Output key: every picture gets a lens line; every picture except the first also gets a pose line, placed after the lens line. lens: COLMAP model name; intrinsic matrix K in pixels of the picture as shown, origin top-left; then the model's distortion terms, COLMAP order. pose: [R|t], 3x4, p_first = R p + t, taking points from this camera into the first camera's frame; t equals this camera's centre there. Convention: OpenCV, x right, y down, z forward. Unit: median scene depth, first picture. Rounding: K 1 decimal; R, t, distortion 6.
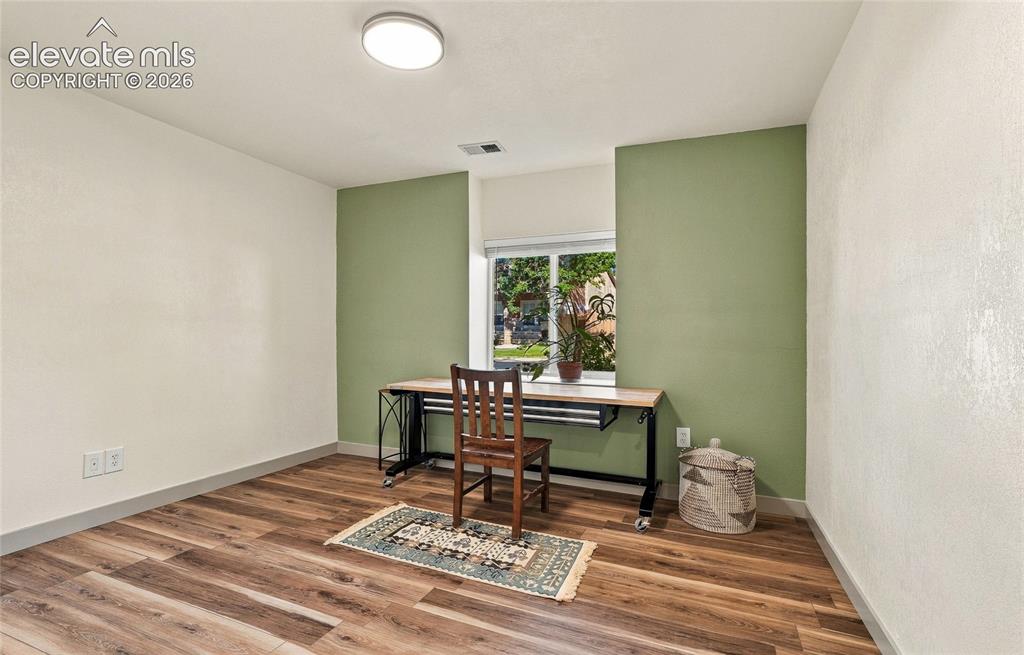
lens RADIAL K [[460.3, 0, 512.2], [0, 460.3, 330.0], [0, 0, 1]] dist [-0.003296, 0.000512]
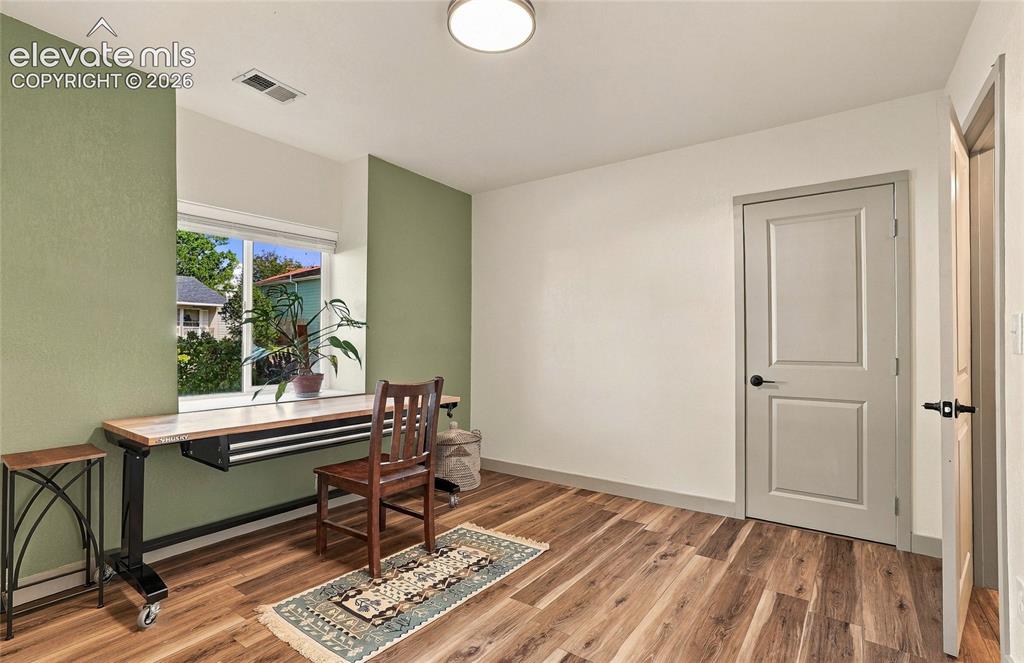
lens RADIAL K [[466.2, 0, 512.9], [0, 466.2, 336.0], [0, 0, 1]] dist [-0.008913, 0.000221]
pose [[0.241265, 0.012745, 0.970375, -0.962416], [-0.018541, 0.999792, -0.008521, 0.003117], [-0.970282, -0.015936, 0.241452, 0.635869]]
